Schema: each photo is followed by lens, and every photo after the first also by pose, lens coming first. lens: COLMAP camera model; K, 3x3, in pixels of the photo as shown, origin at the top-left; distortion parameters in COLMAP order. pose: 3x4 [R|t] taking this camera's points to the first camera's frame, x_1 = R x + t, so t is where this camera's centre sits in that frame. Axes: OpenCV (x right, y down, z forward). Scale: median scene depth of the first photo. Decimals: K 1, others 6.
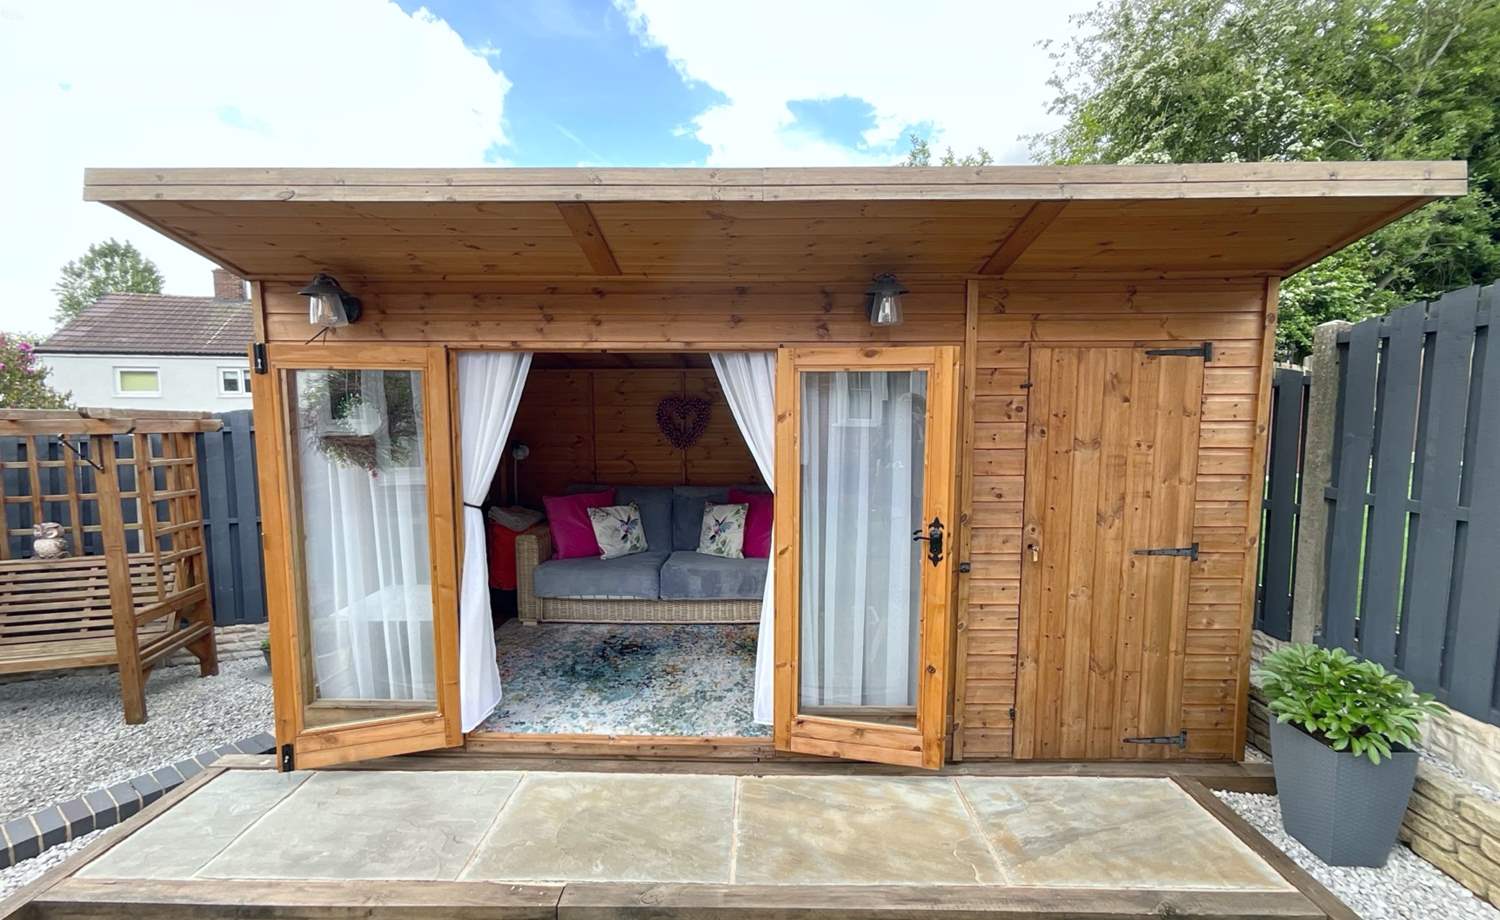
lens RADIAL K [[612.1, 0, 754.4], [0, 612.1, 461.2], [0, 0, 1]] dist [0.007919, 0.000106]
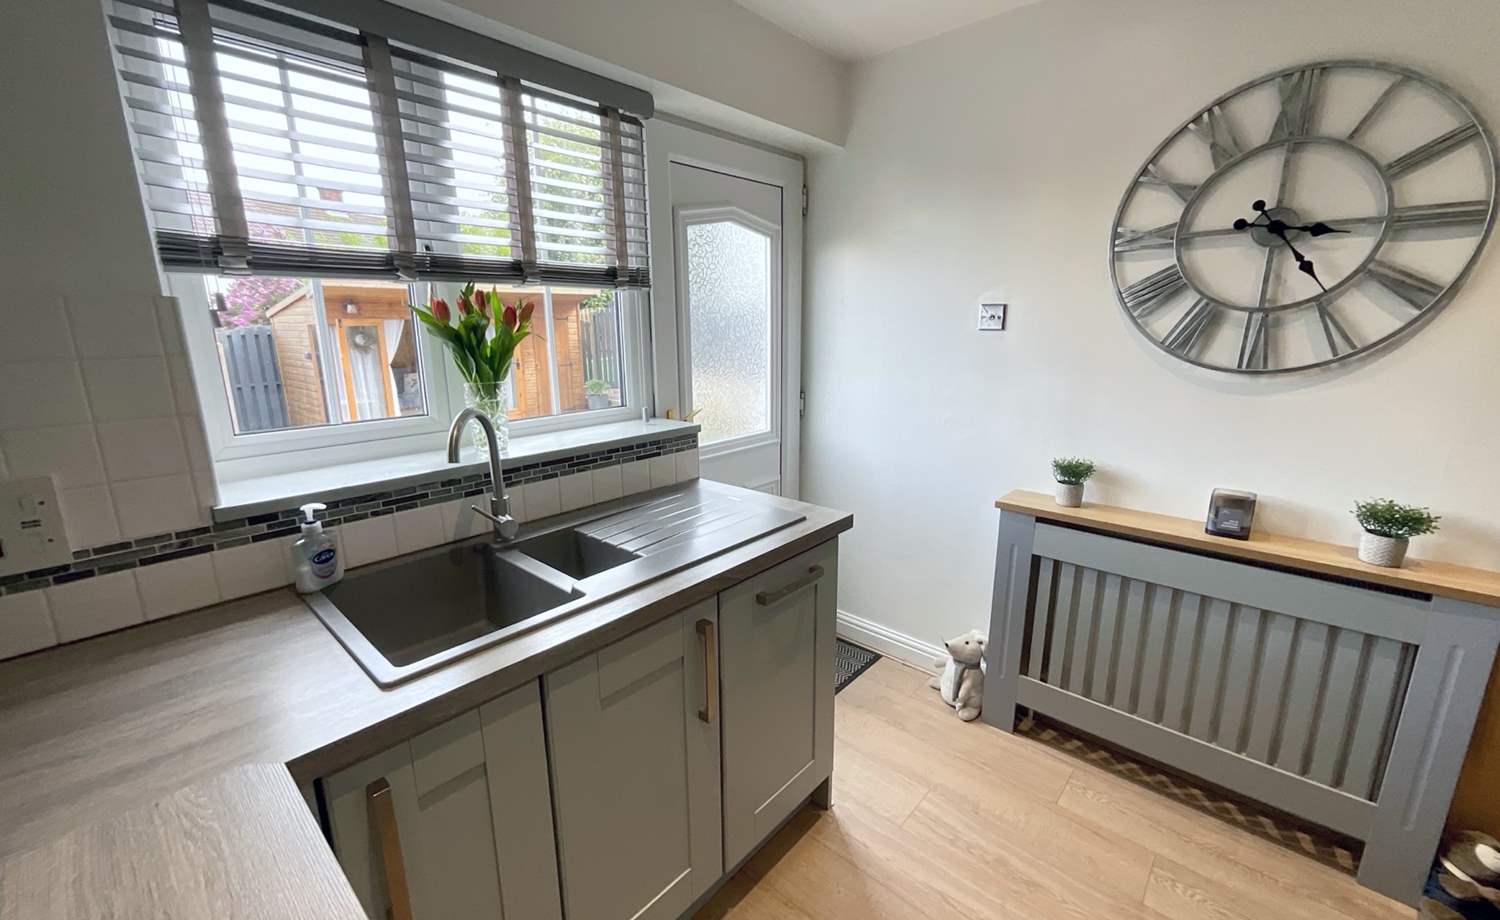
lens RADIAL K [[612.1, 0, 754.4], [0, 612.1, 461.2], [0, 0, 1]] dist [0.007919, 0.000106]
pose [[0.650076, -0.178279, 0.738659, -1.842714], [0.073014, 0.982245, 0.172812, 0.167940], [-0.756353, -0.058408, 0.651551, -2.969657]]
